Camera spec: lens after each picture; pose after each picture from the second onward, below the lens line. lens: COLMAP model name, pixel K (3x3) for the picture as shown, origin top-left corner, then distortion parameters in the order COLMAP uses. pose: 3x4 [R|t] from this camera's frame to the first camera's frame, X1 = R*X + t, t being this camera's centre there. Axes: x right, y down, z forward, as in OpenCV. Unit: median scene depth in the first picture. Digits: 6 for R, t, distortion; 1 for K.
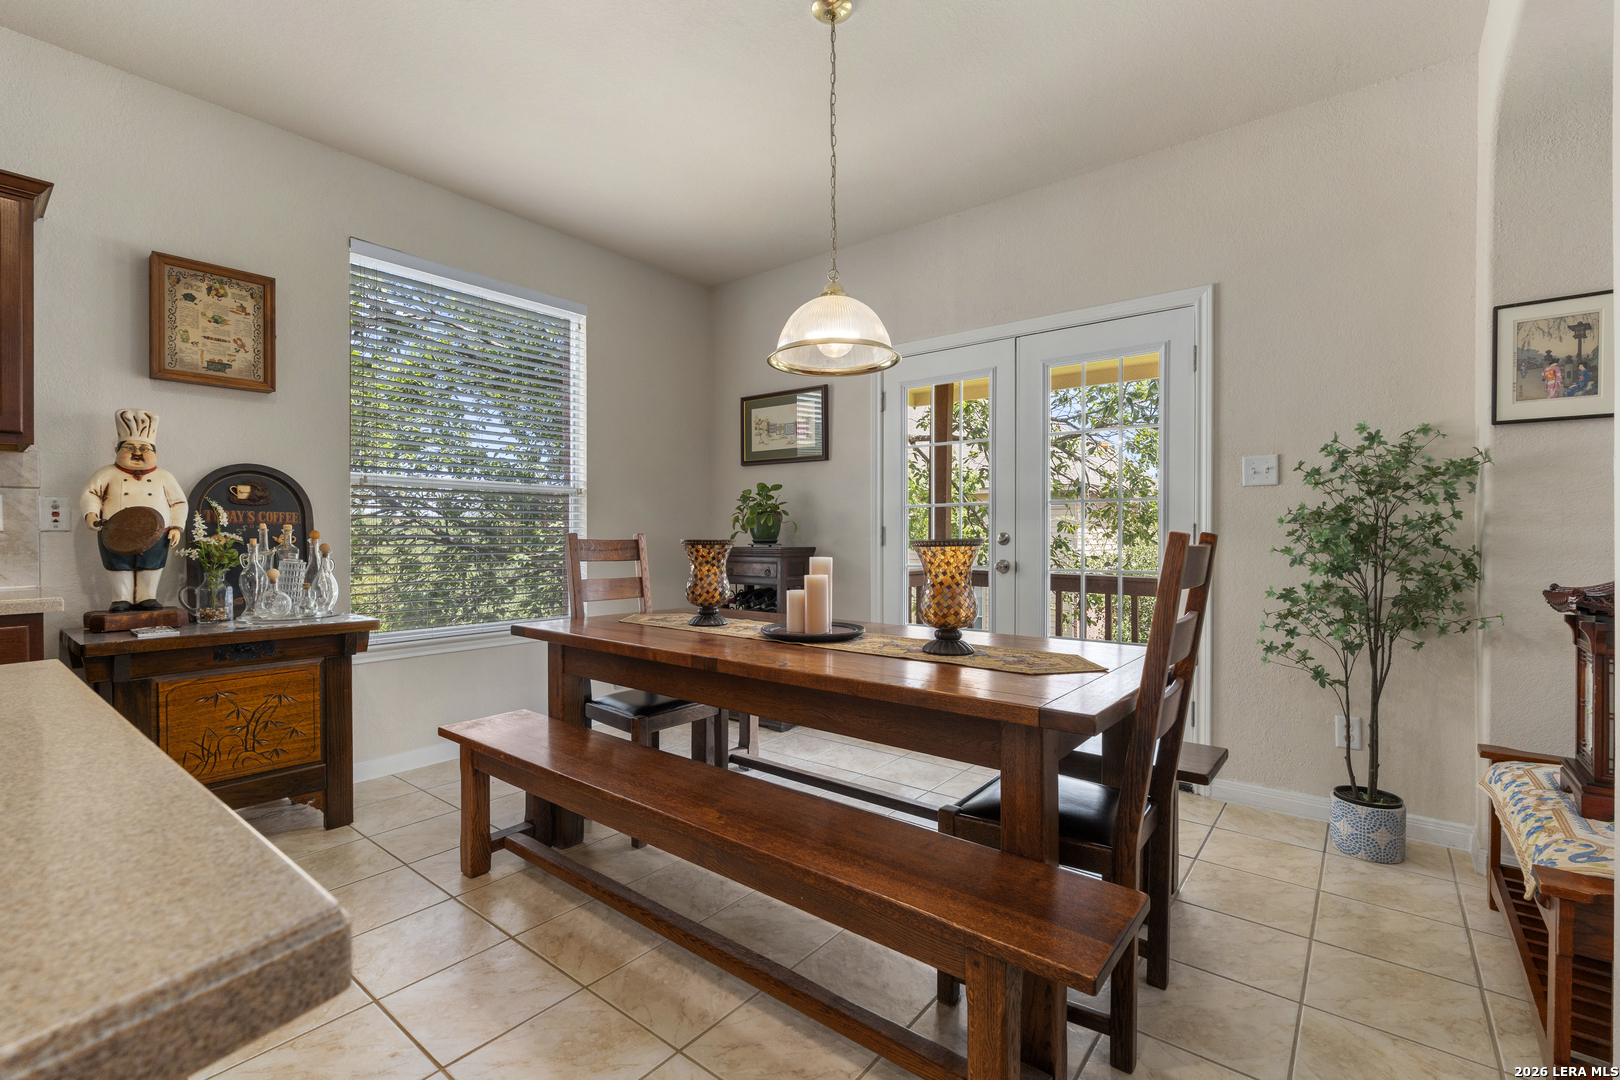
lens RADIAL K [[716.1, 0, 798.1], [0, 716.1, 535.6], [0, 0, 1]] dist [-0.003984, -0.000114]
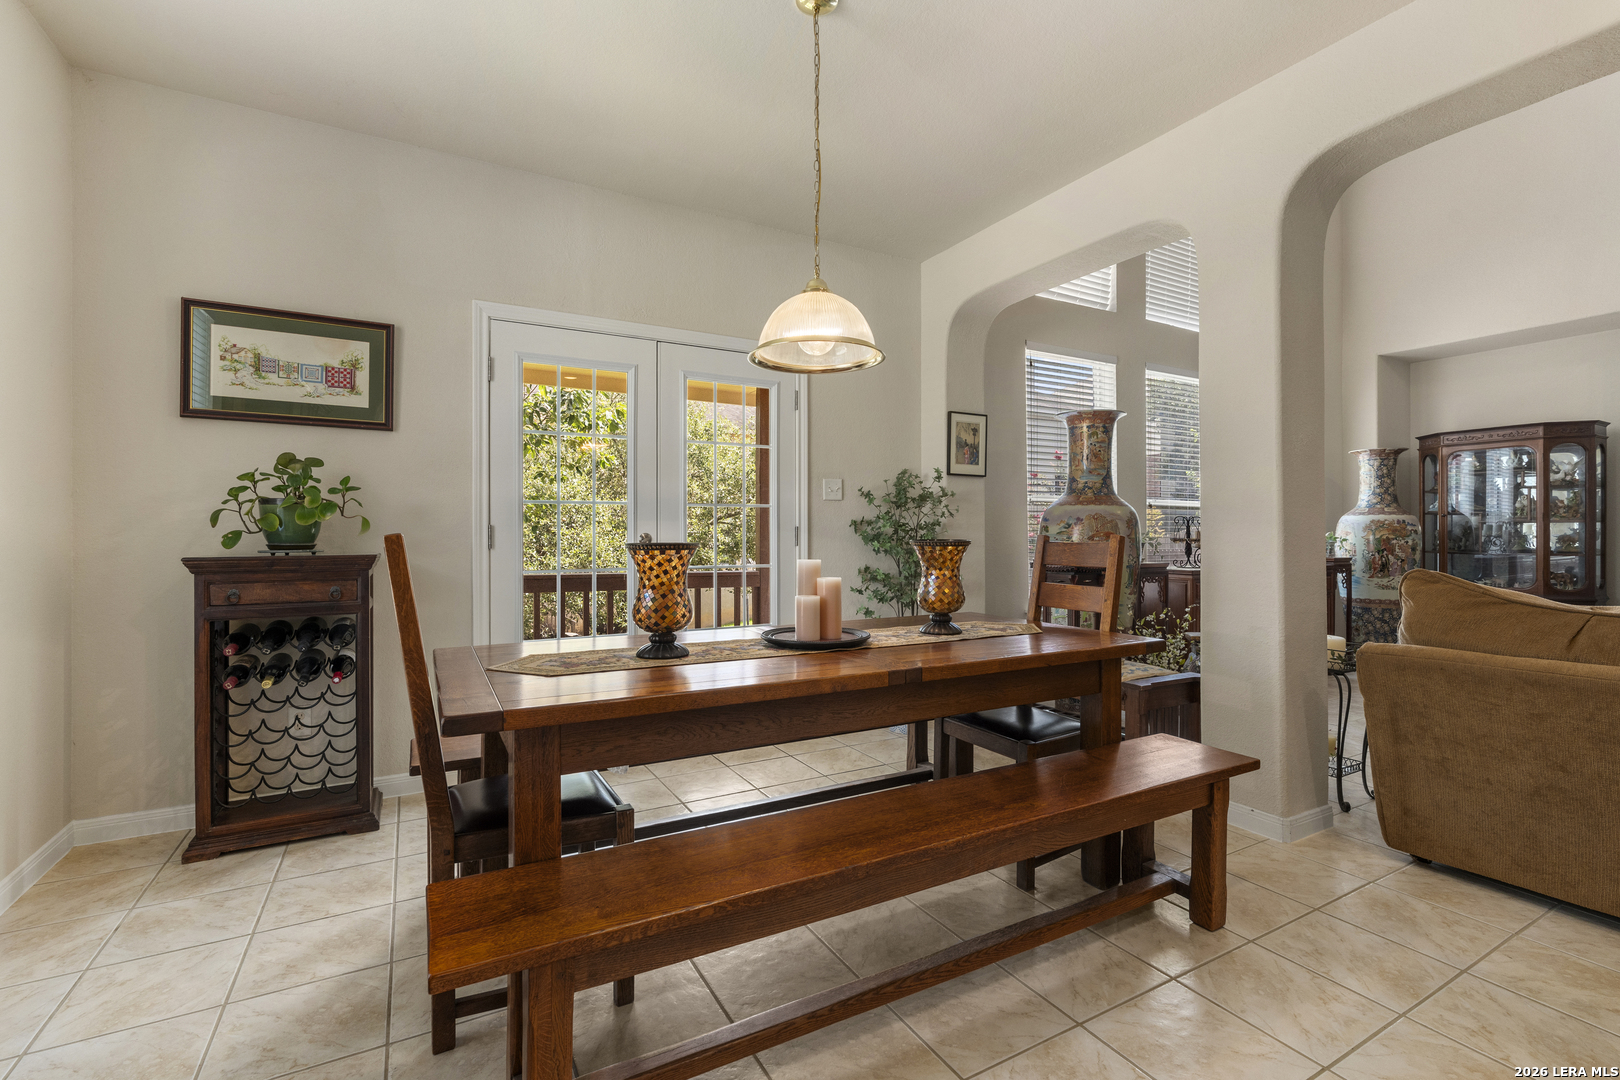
lens RADIAL K [[716.1, 0, 805.2], [0, 716.1, 531.5], [0, 0, 1]] dist [-0.003984, -0.000114]
pose [[0.369330, 0.002353, 0.929295, -0.683422], [0.001463, 0.999994, -0.003113, -0.003381], [-0.929297, 0.002509, 0.369325, 0.516947]]
